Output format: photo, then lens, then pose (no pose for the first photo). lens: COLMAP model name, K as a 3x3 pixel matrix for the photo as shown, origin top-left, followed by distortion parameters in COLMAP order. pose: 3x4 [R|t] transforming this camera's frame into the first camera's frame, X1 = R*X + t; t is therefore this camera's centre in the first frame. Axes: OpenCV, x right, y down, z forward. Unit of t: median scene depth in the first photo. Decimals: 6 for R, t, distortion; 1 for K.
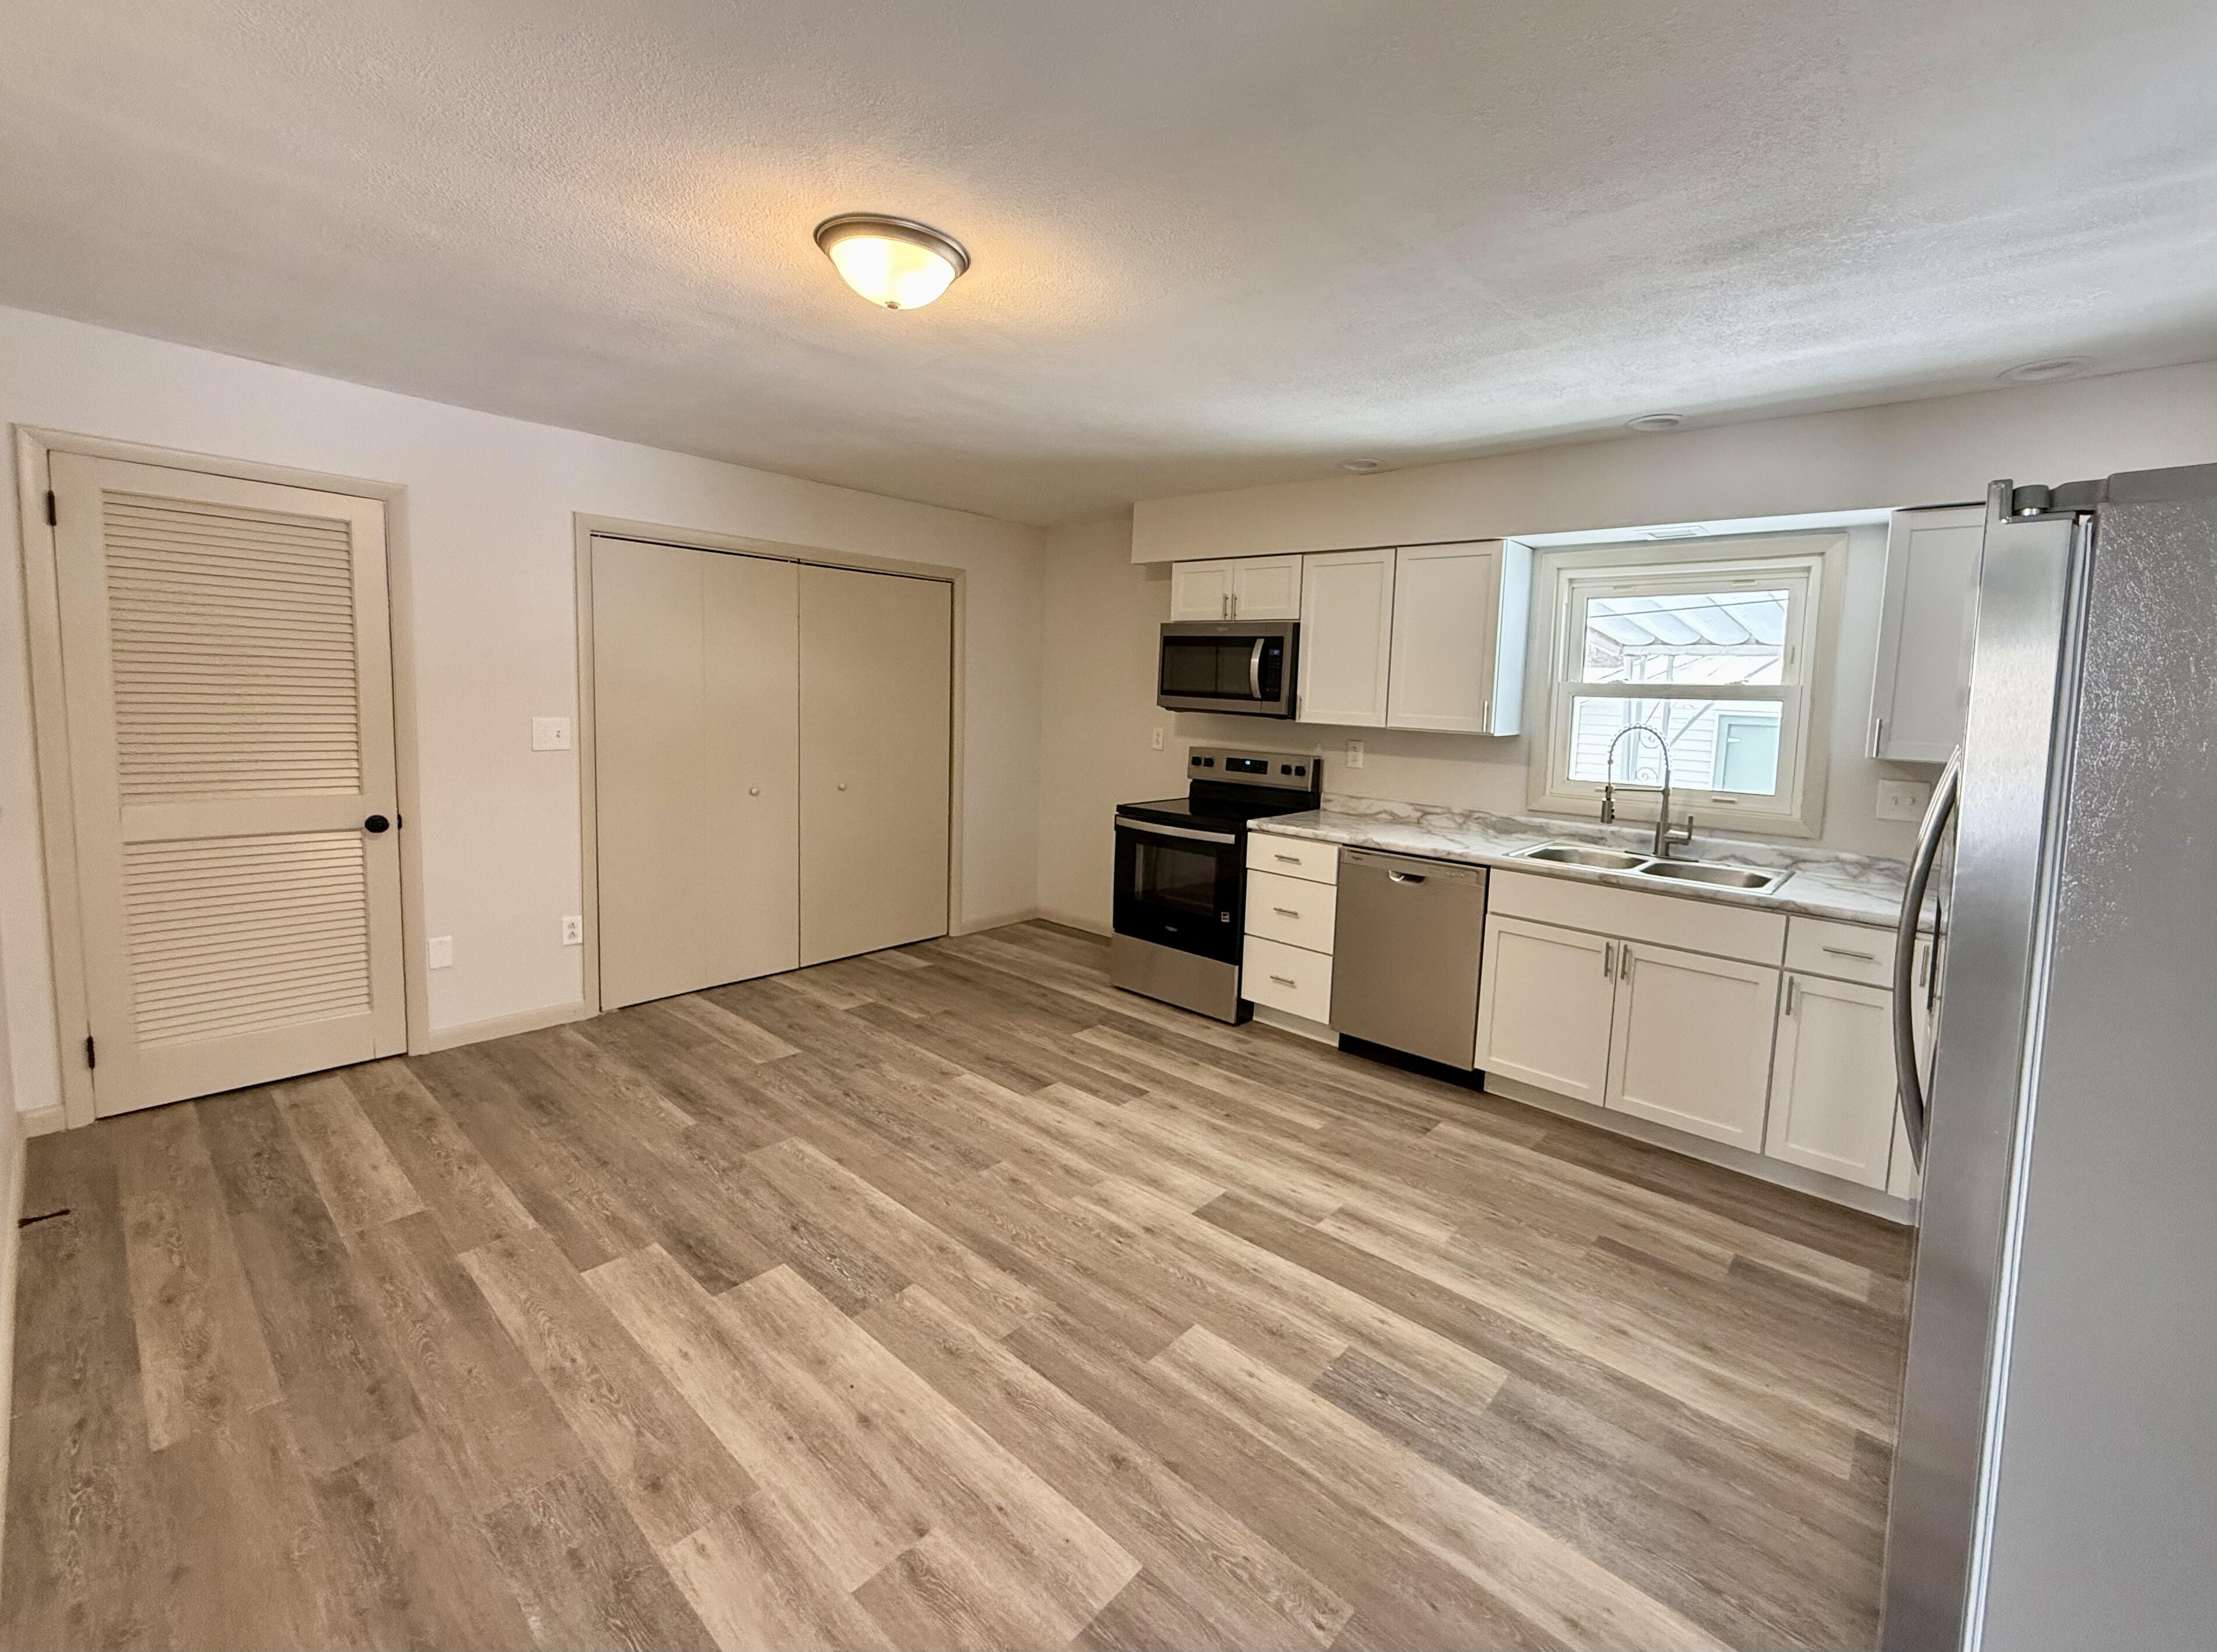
lens RADIAL K [[950.7, 0, 1159.8], [0, 950.7, 772.0], [0, 0, 1]] dist [0.000681, 0.000096]
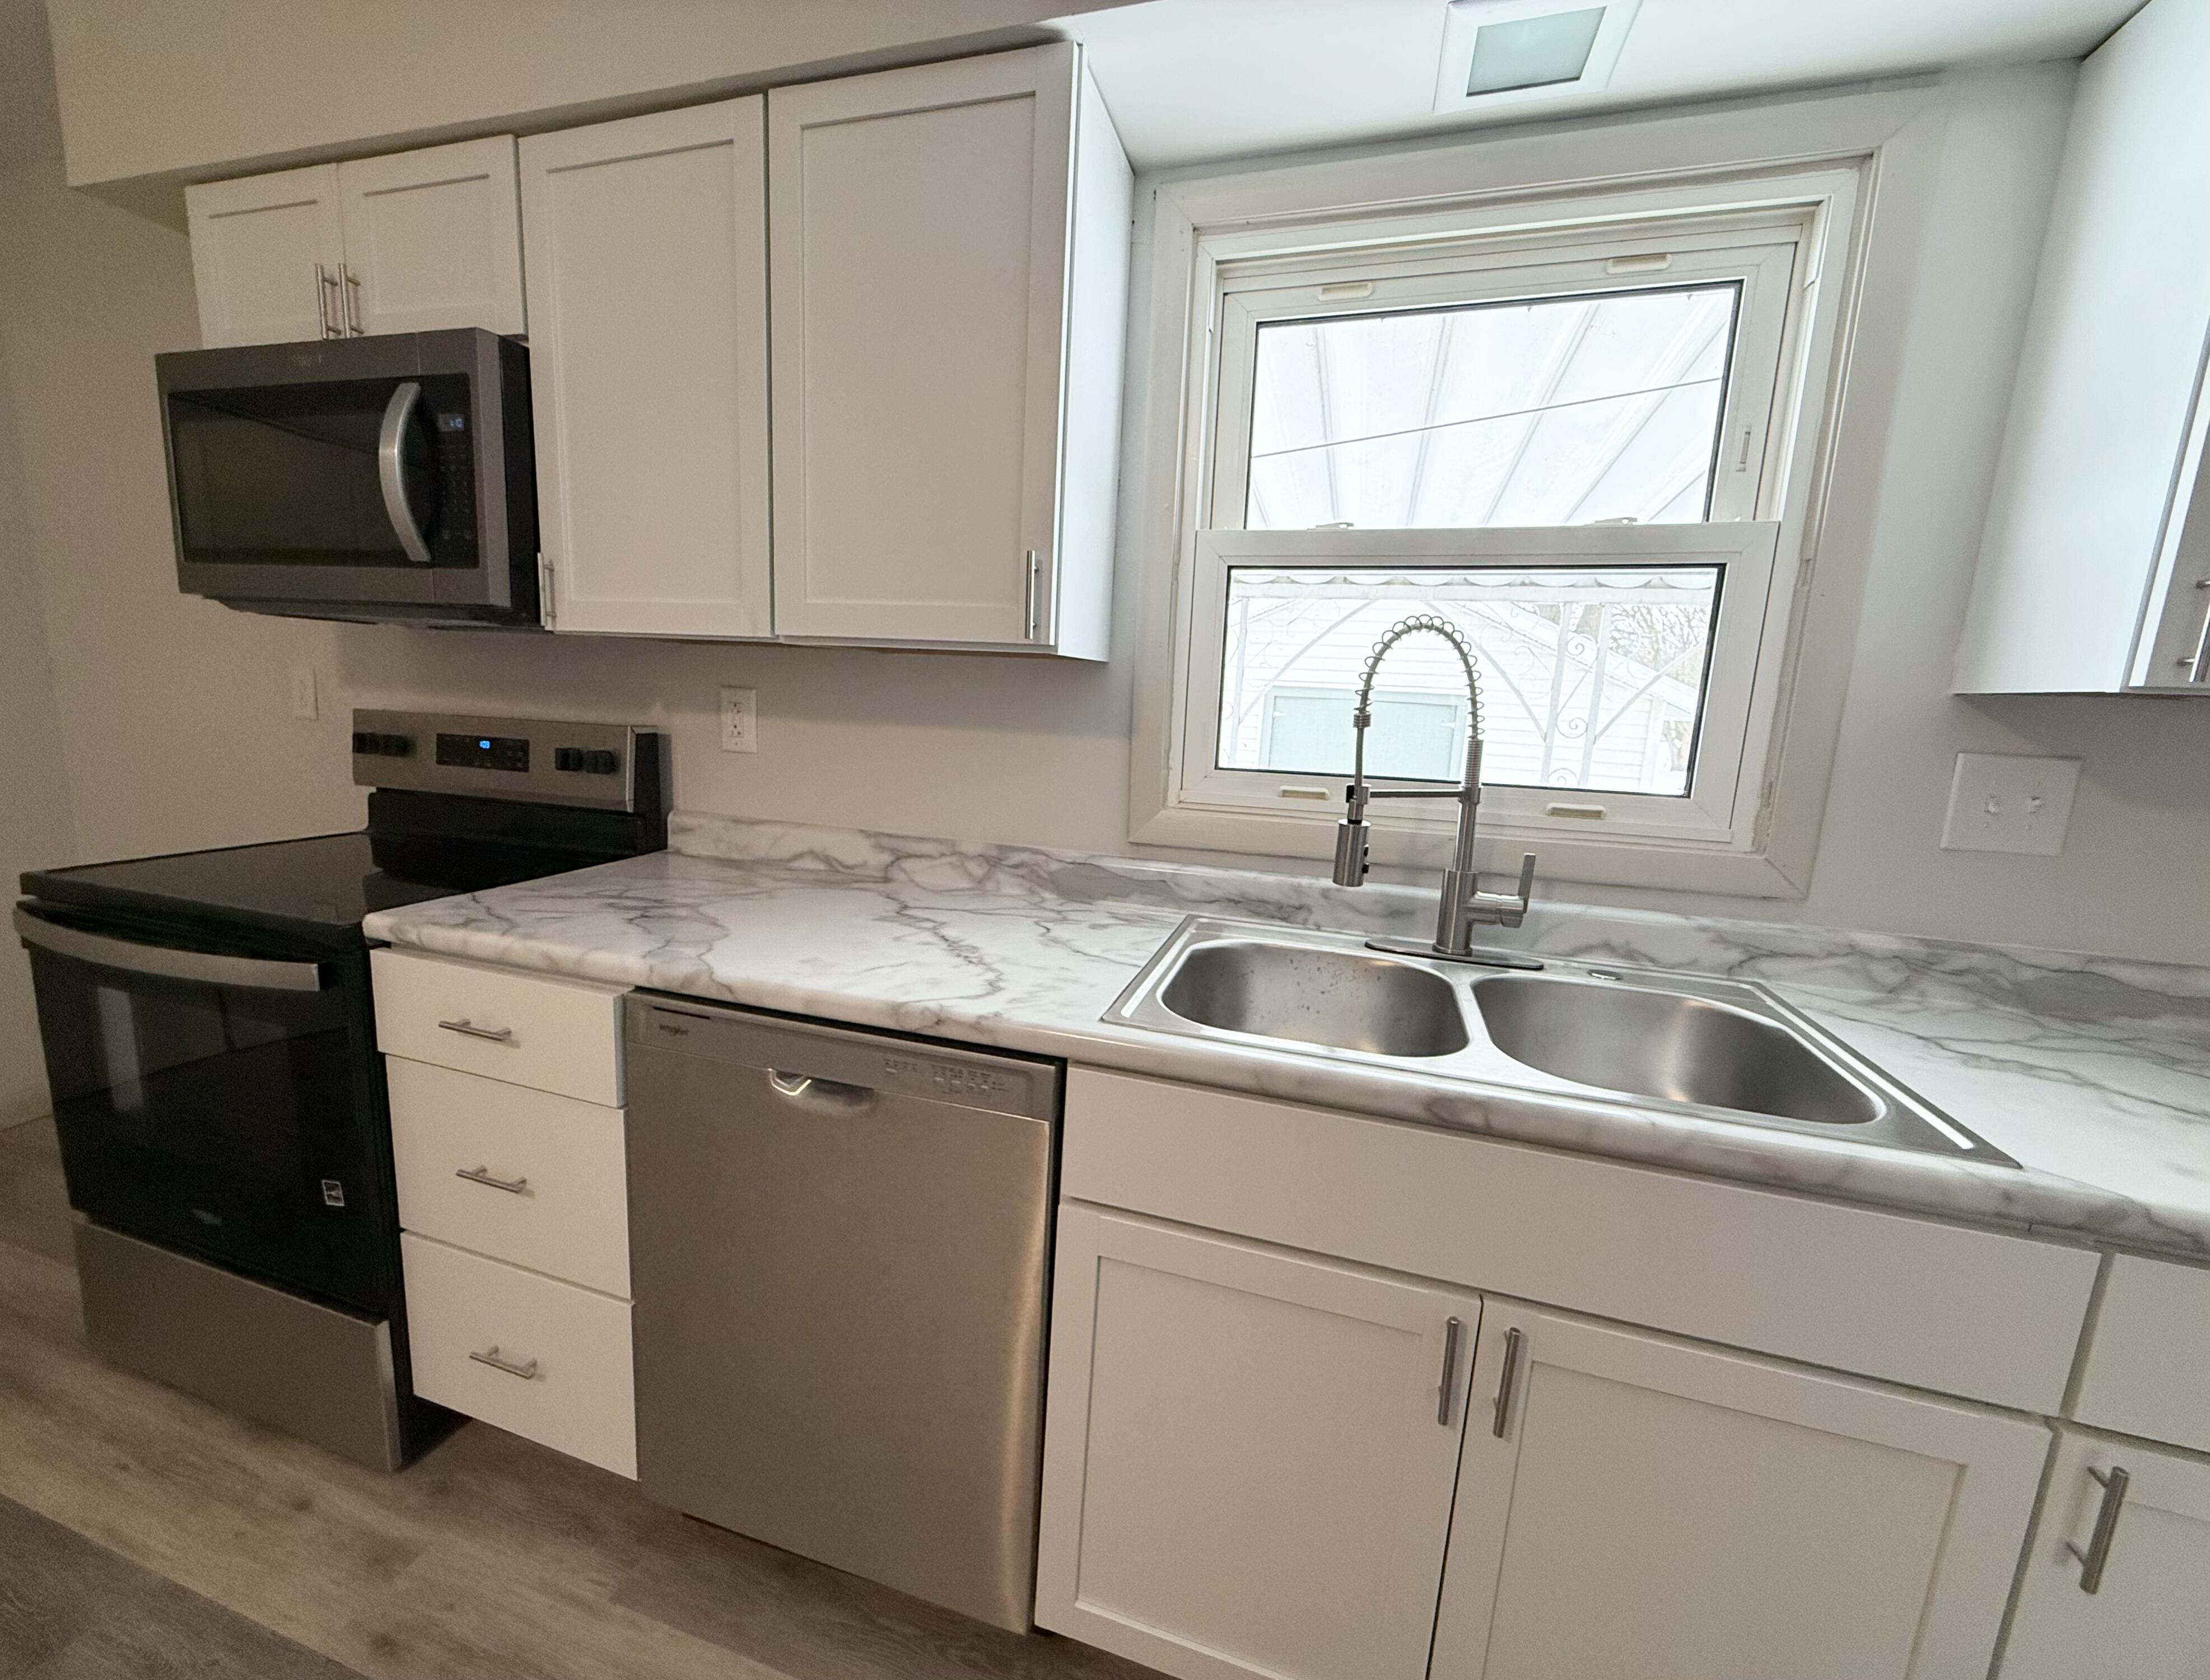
lens RADIAL K [[924.1, 0, 1076.6], [0, 924.1, 848.3], [0, 0, 1]] dist [0.000052, -0.000238]
pose [[0.923196, -0.059212, 0.379740, 0.200762], [0.022383, 0.994667, 0.100678, 0.000423], [-0.383676, -0.084446, 0.919599, 0.607148]]
